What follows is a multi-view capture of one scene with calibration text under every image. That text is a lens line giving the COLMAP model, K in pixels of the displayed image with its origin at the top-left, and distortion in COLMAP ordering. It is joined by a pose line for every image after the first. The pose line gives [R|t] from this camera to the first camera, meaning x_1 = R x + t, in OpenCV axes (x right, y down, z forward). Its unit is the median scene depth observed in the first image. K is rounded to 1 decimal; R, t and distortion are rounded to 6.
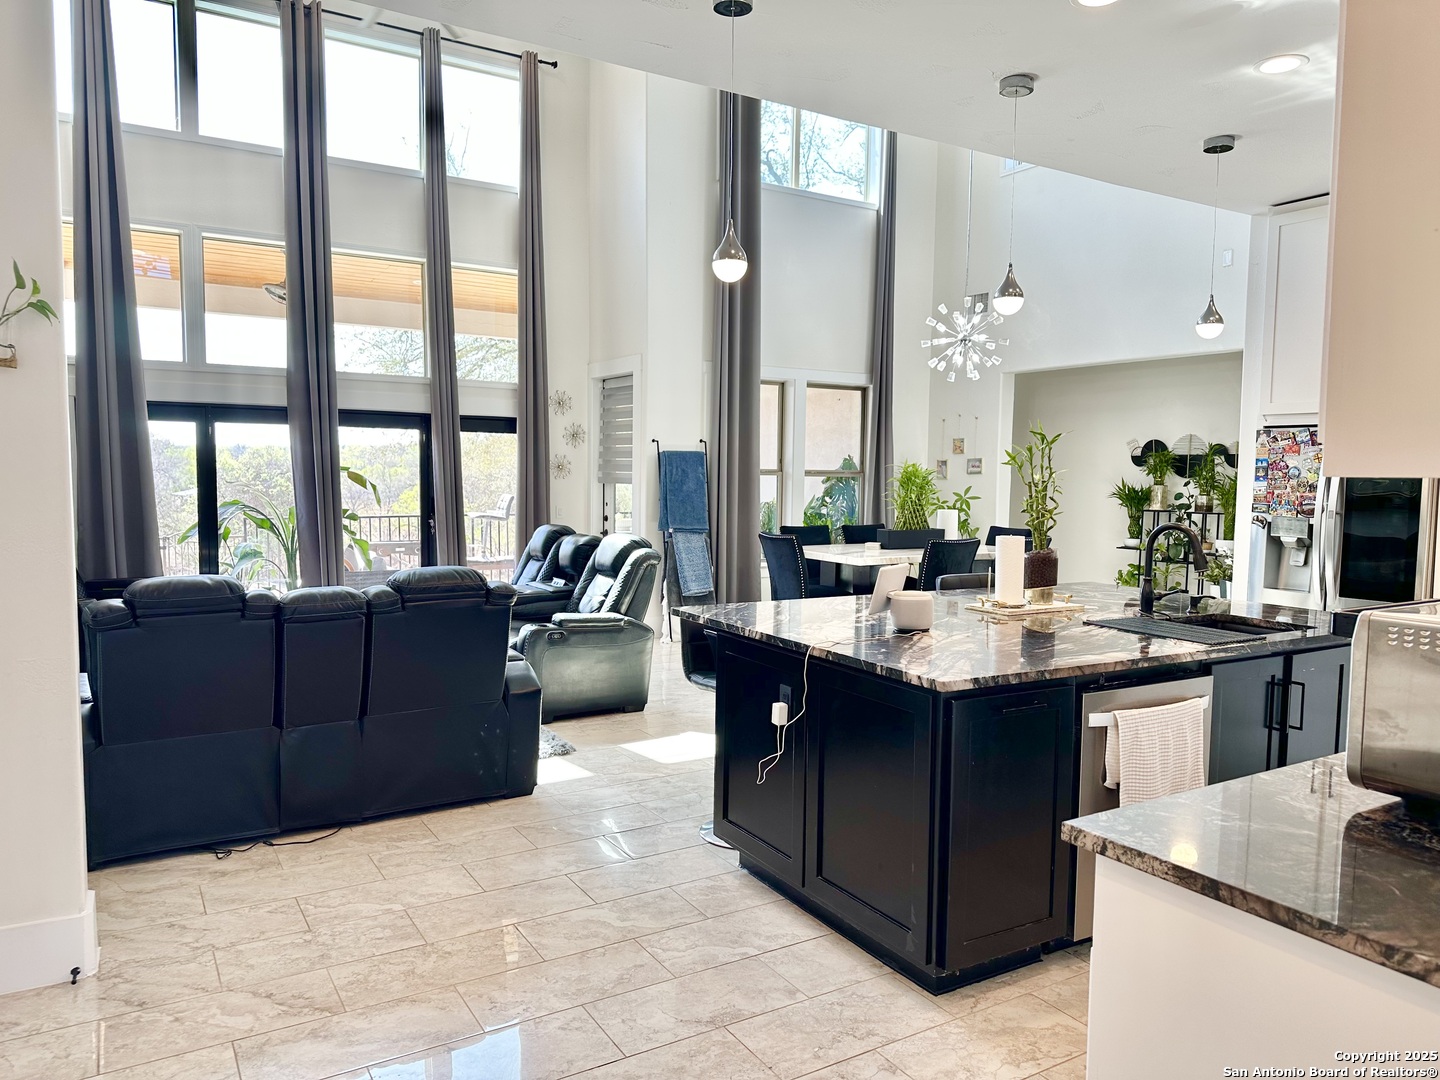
lens RADIAL K [[1011.3, 0, 724.0], [0, 1011.3, 532.3], [0, 0, 1]] dist [0.053679, -0.069381]
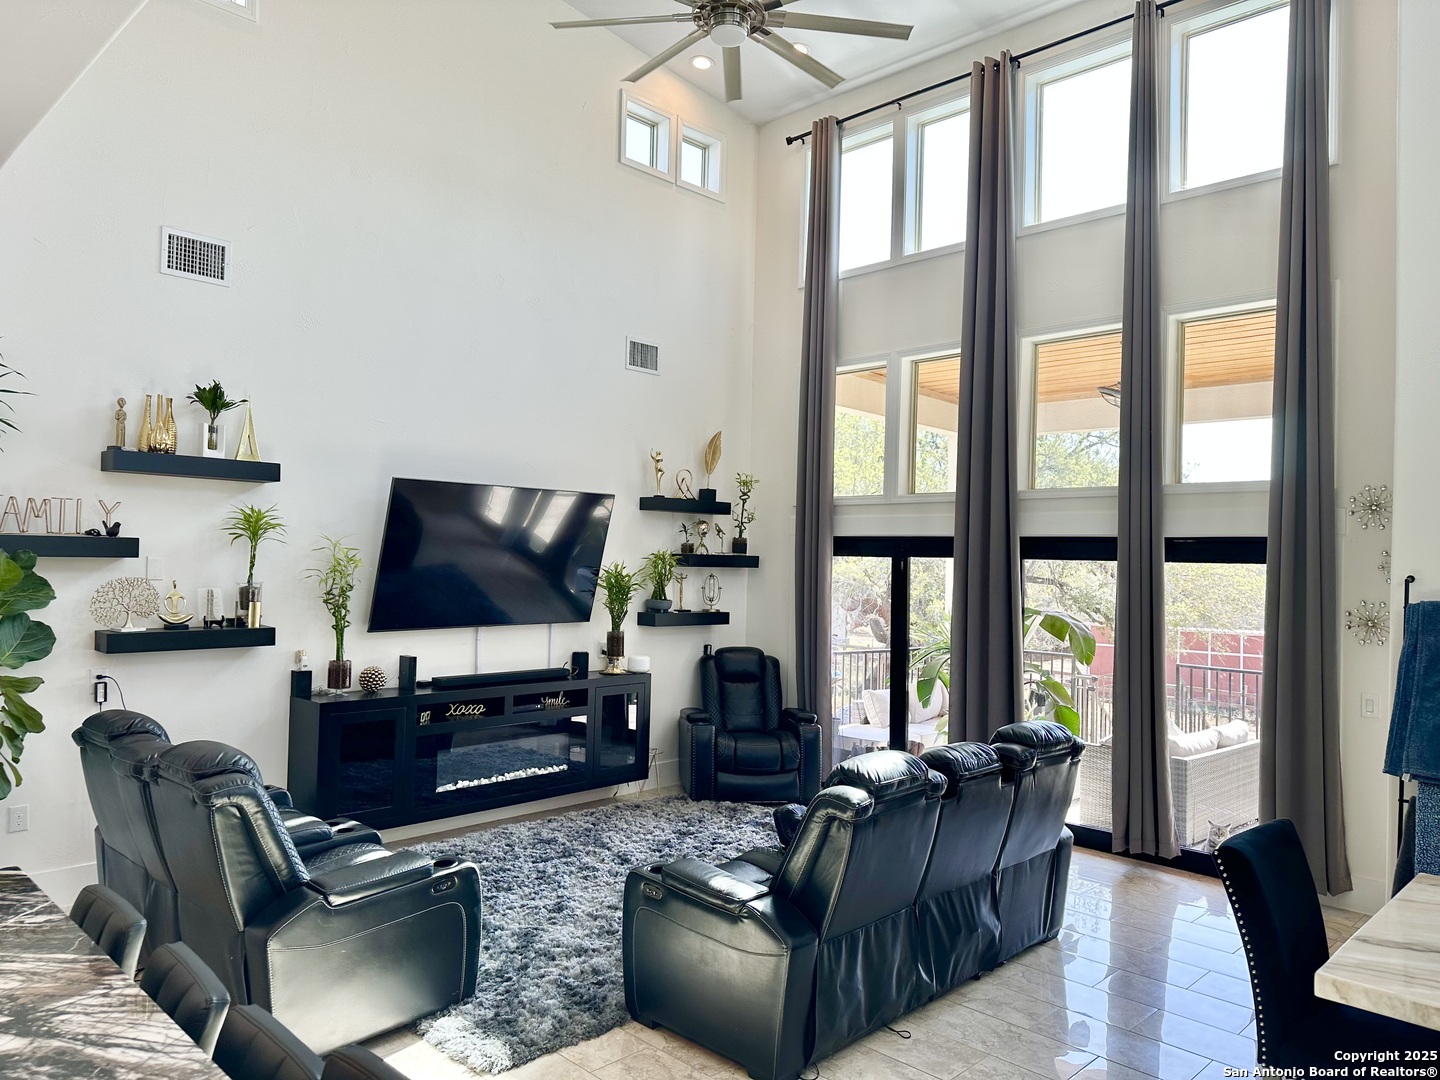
lens RADIAL K [[1011.3, 0, 724.0], [0, 1011.3, 532.3], [0, 0, 1]] dist [0.053679, -0.069381]
pose [[0.256944, -0.039680, -0.965611, 0.319853], [-0.080718, 0.994784, -0.062357, -0.056234], [0.963050, 0.093965, 0.252401, 0.571782]]
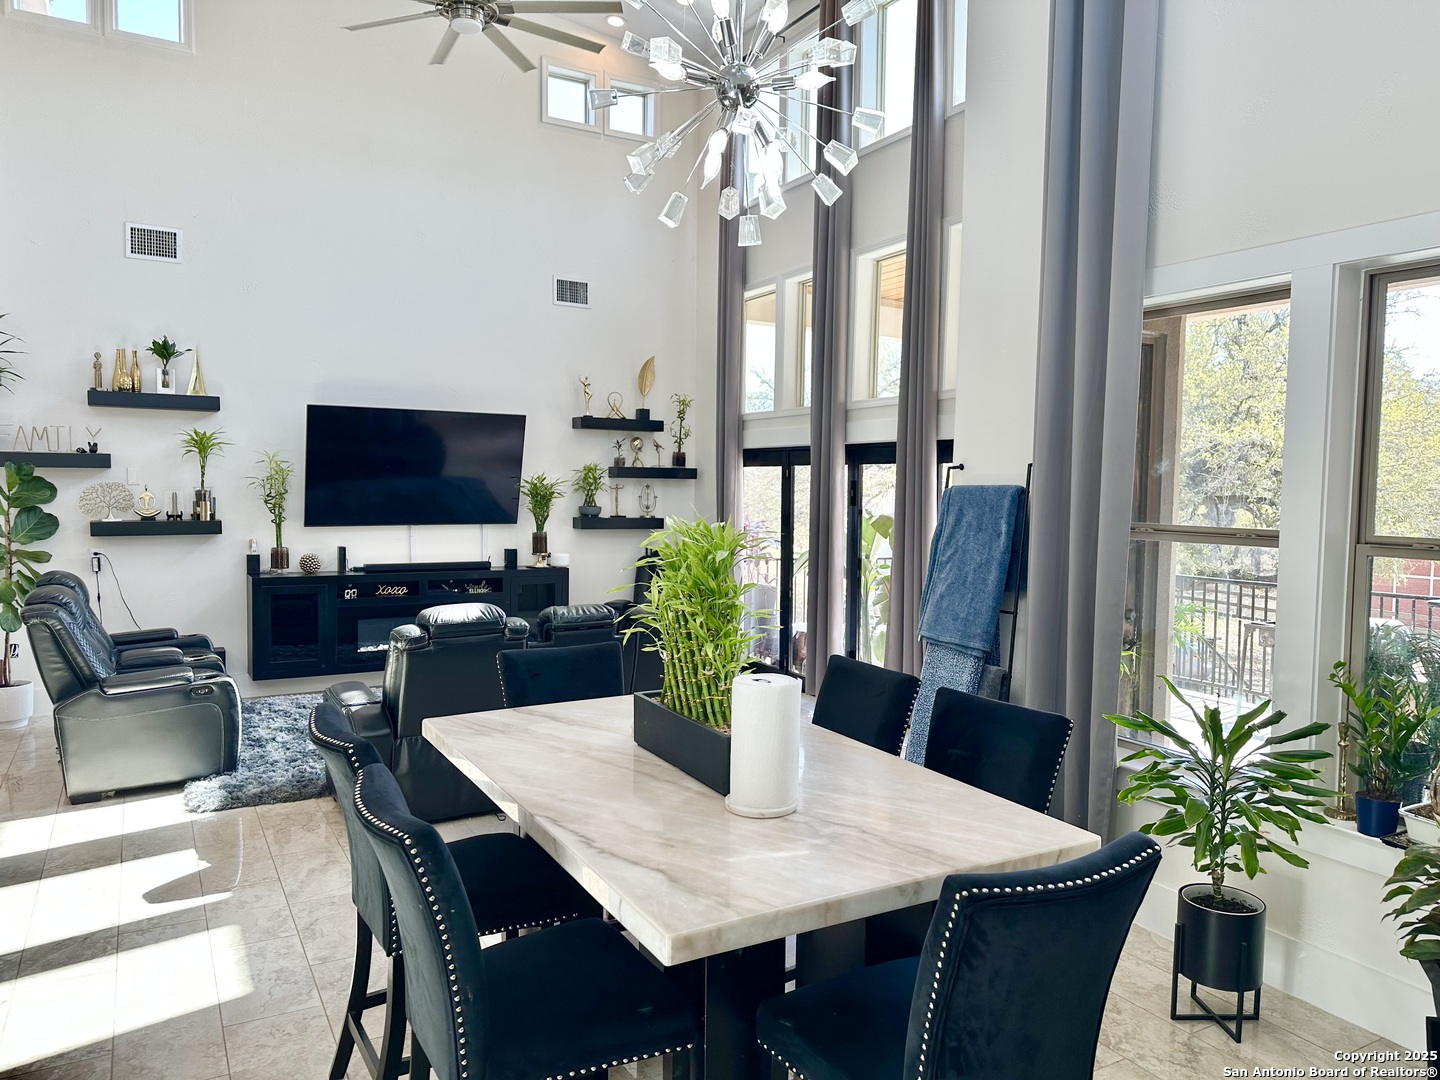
lens RADIAL K [[1011.3, 0, 724.0], [0, 1011.3, 532.3], [0, 0, 1]] dist [0.053679, -0.069381]
pose [[-0.017091, 0.027930, -0.999464, 0.467745], [-0.079194, 0.996431, 0.029199, -0.062364], [0.996713, 0.079651, -0.014818, 0.888380]]
